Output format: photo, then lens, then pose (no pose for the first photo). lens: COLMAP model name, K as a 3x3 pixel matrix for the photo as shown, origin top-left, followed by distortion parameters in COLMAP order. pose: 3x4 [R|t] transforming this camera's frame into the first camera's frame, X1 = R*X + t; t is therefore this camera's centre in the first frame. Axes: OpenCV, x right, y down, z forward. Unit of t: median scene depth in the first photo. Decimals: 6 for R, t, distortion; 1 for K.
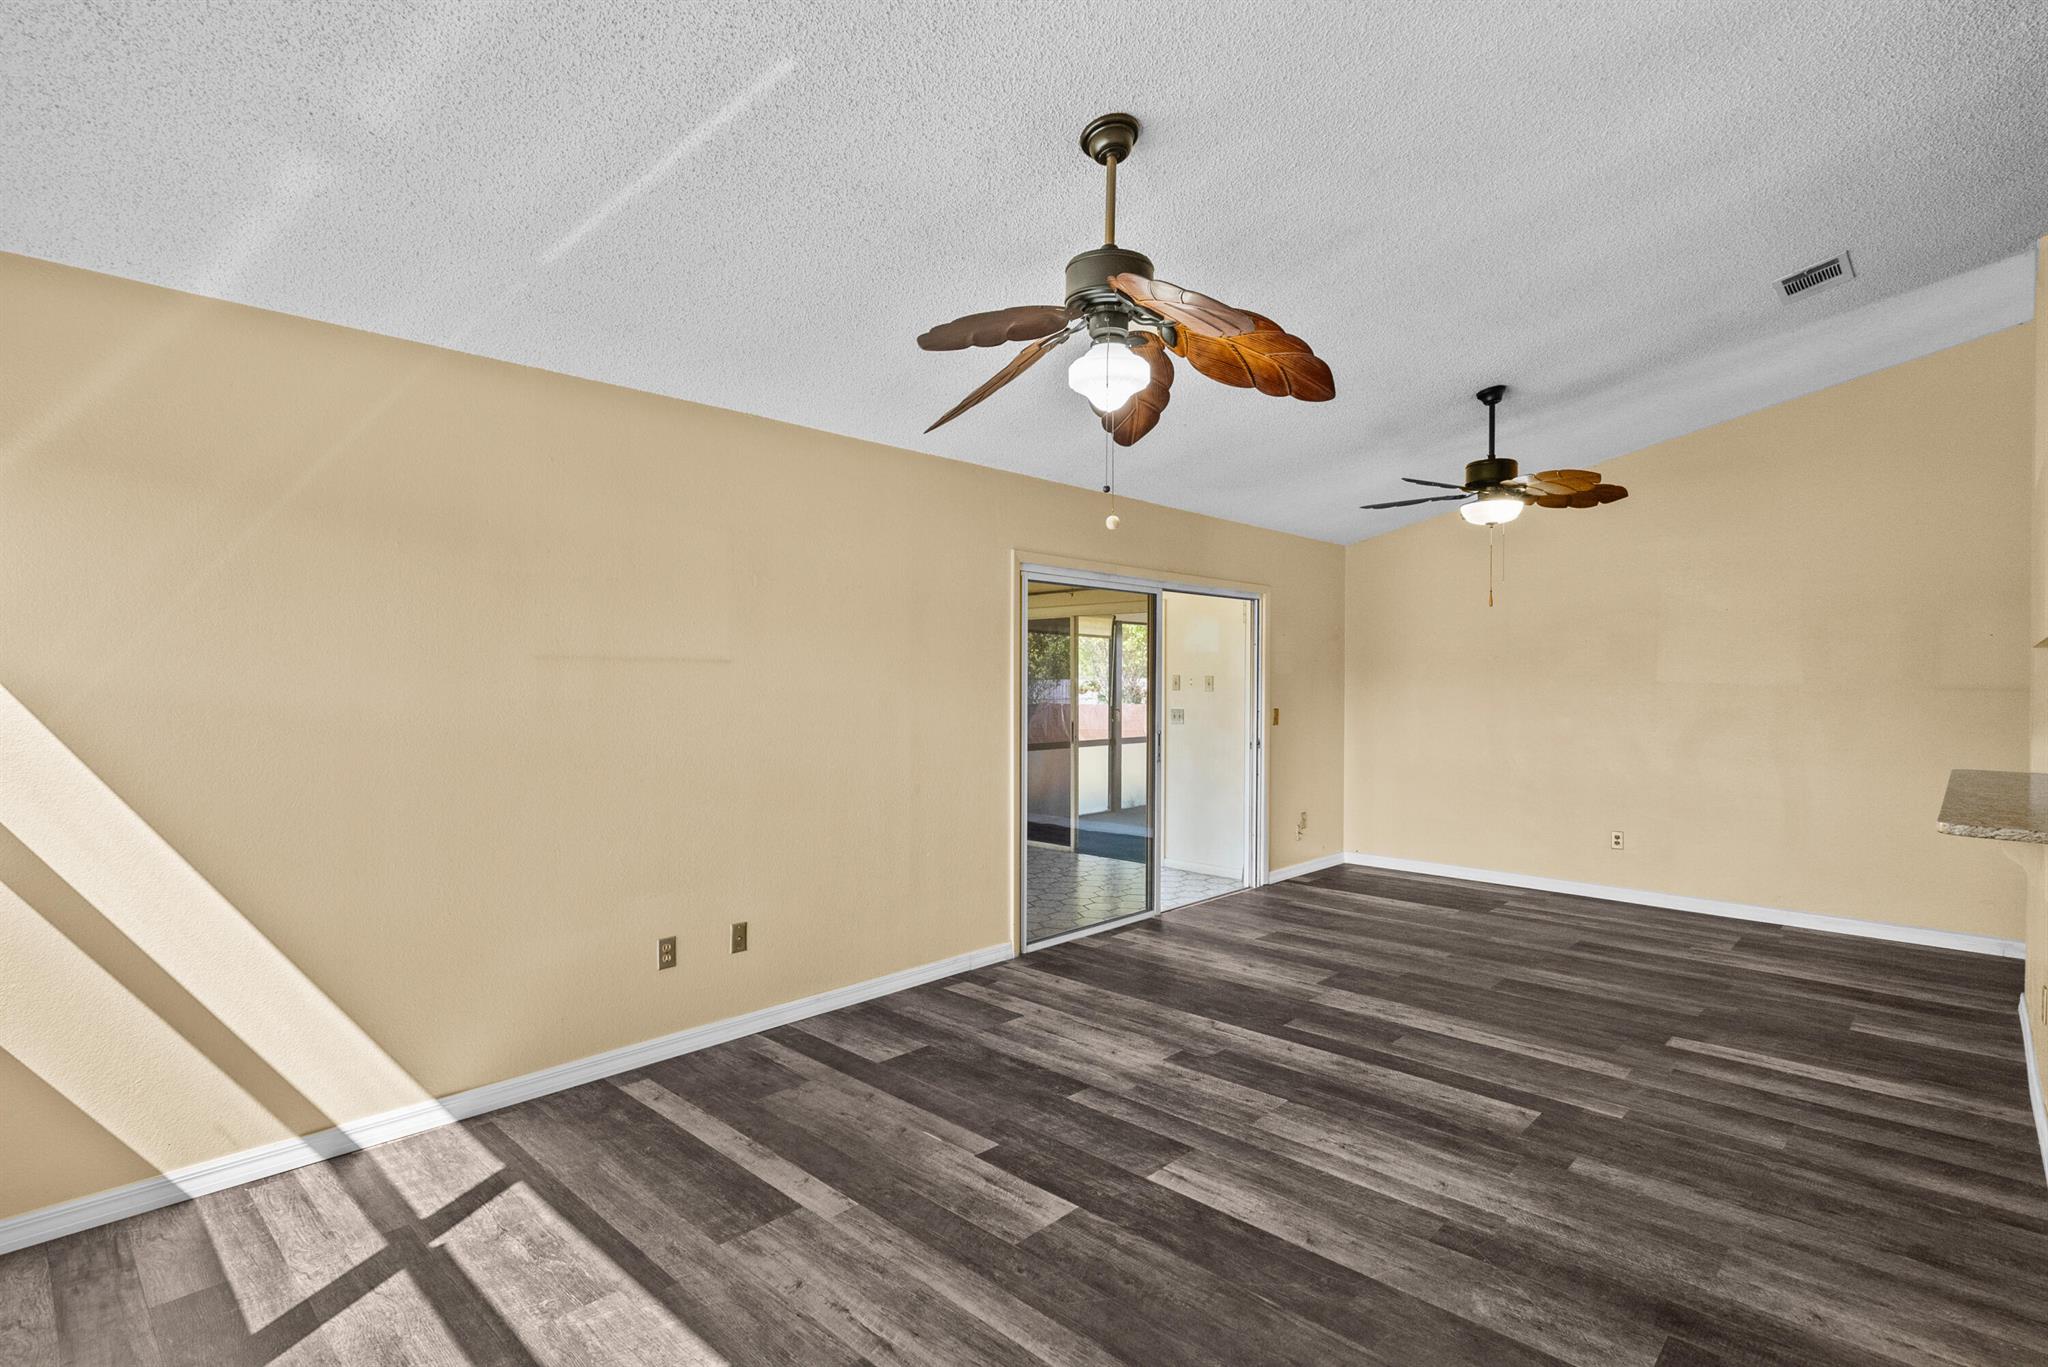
lens RADIAL K [[995.6, 0, 1024.0], [0, 995.6, 683.5], [0, 0, 1]] dist [0.001798, 0.000524]
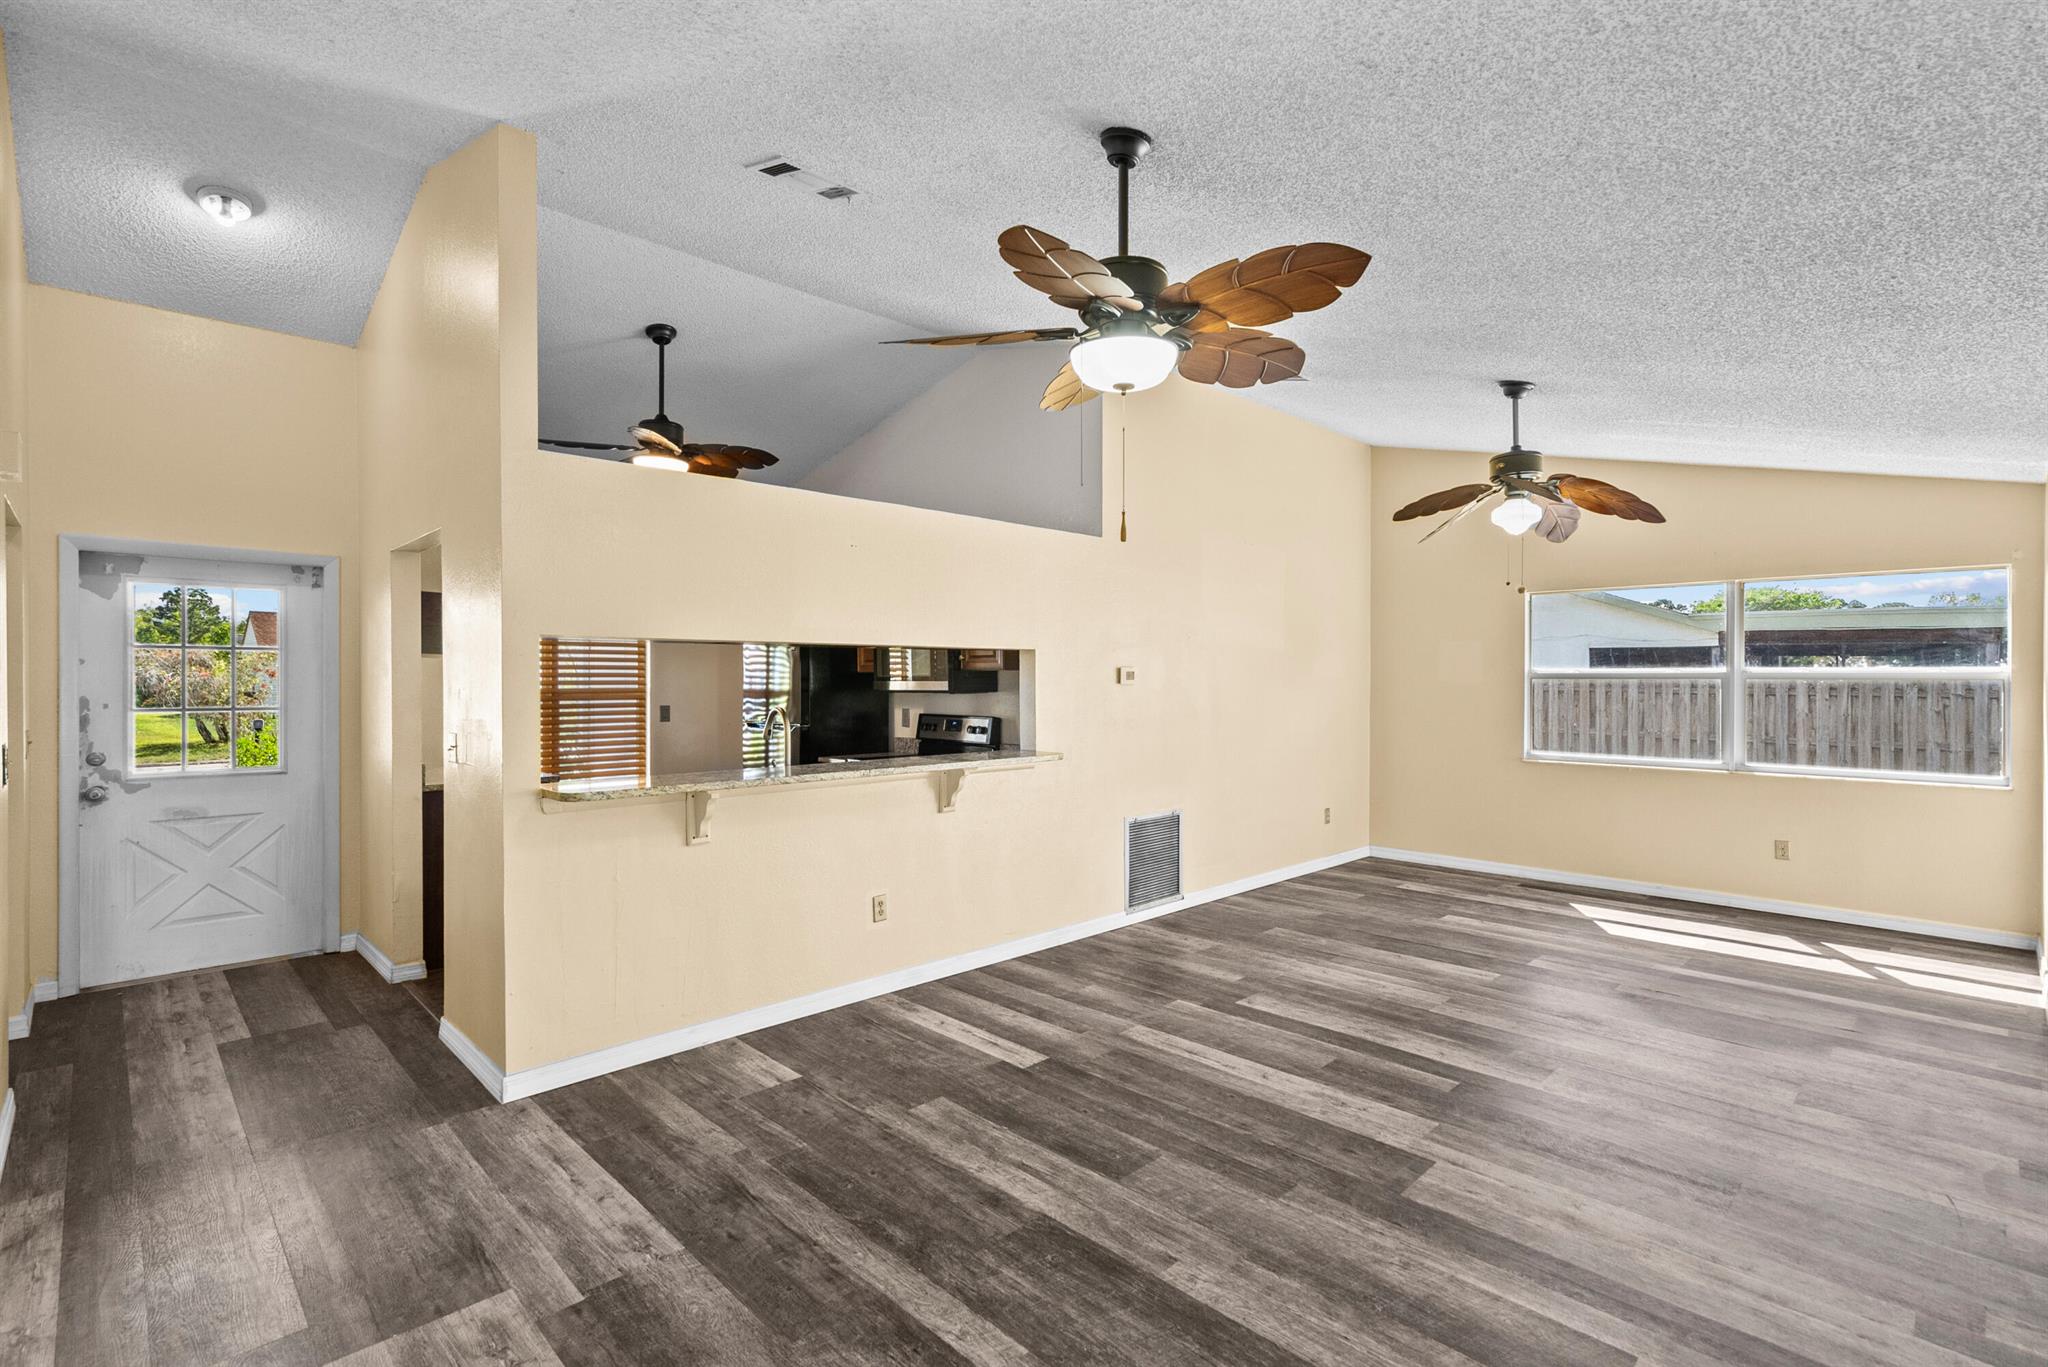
lens RADIAL K [[947.9, 0, 1024.0], [0, 947.9, 683.5], [0, 0, 1]] dist [0.003504, -0.000017]
pose [[-0.999245, -0.007404, 0.038149, 0.673805], [-0.007056, 0.999932, 0.009254, -0.007691], [-0.038215, 0.008978, -0.999229, 2.030890]]
